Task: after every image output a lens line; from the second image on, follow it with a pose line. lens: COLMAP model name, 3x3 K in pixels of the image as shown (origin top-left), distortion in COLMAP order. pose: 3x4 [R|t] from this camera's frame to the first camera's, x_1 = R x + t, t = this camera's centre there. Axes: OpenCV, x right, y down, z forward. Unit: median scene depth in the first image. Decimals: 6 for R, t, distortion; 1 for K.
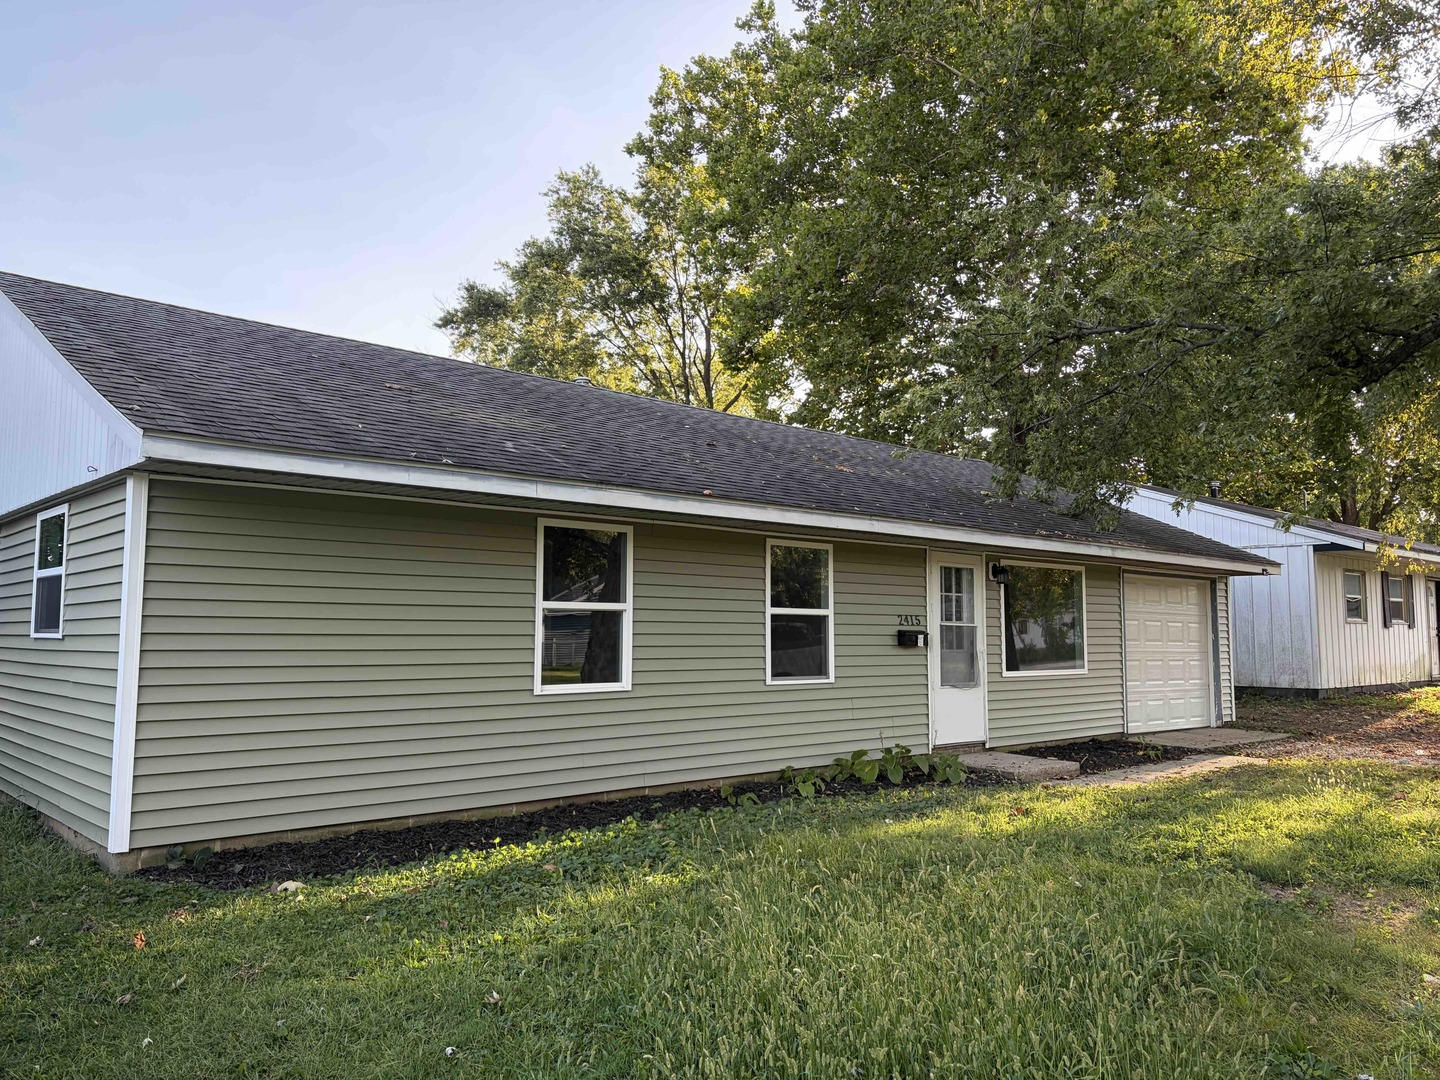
lens RADIAL K [[1078.4, 0, 719.7], [0, 1078.4, 536.8], [0, 0, 1]] dist [-0.003657, -0.000530]
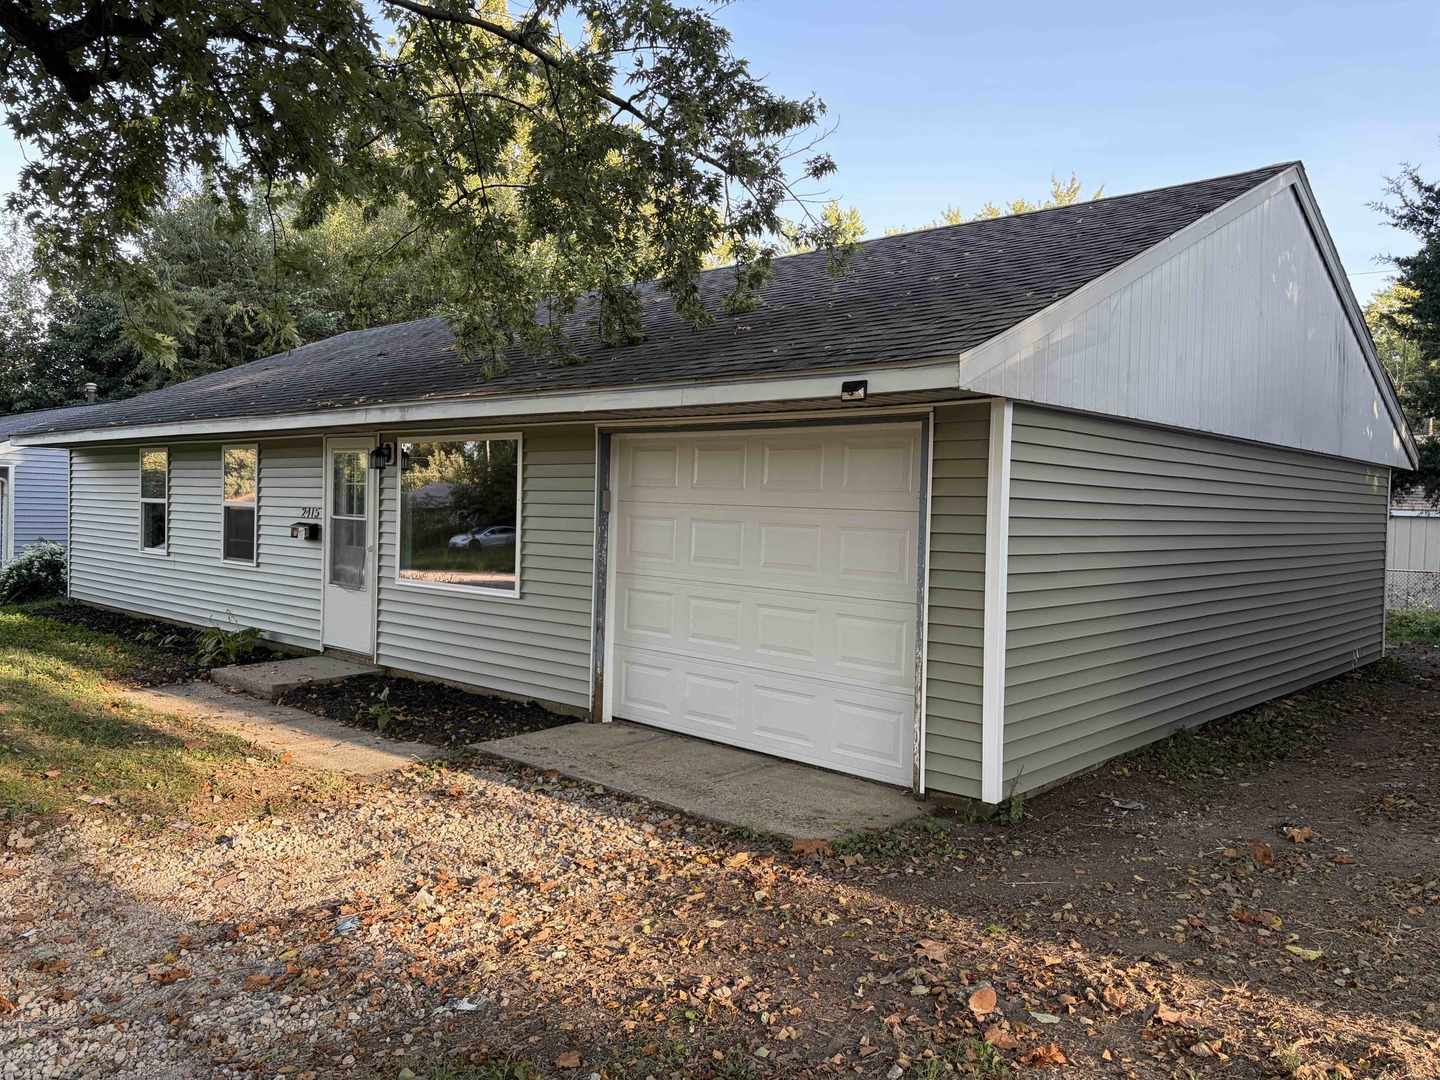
lens RADIAL K [[1078.4, 0, 720.0], [0, 1078.4, 541.4], [0, 0, 1]] dist [-0.003657, -0.000530]
pose [[0.067138, 0.019778, -0.997548, 1.150149], [0.054881, 0.998217, 0.023484, 0.097348], [0.996233, -0.056323, 0.065933, 1.262370]]
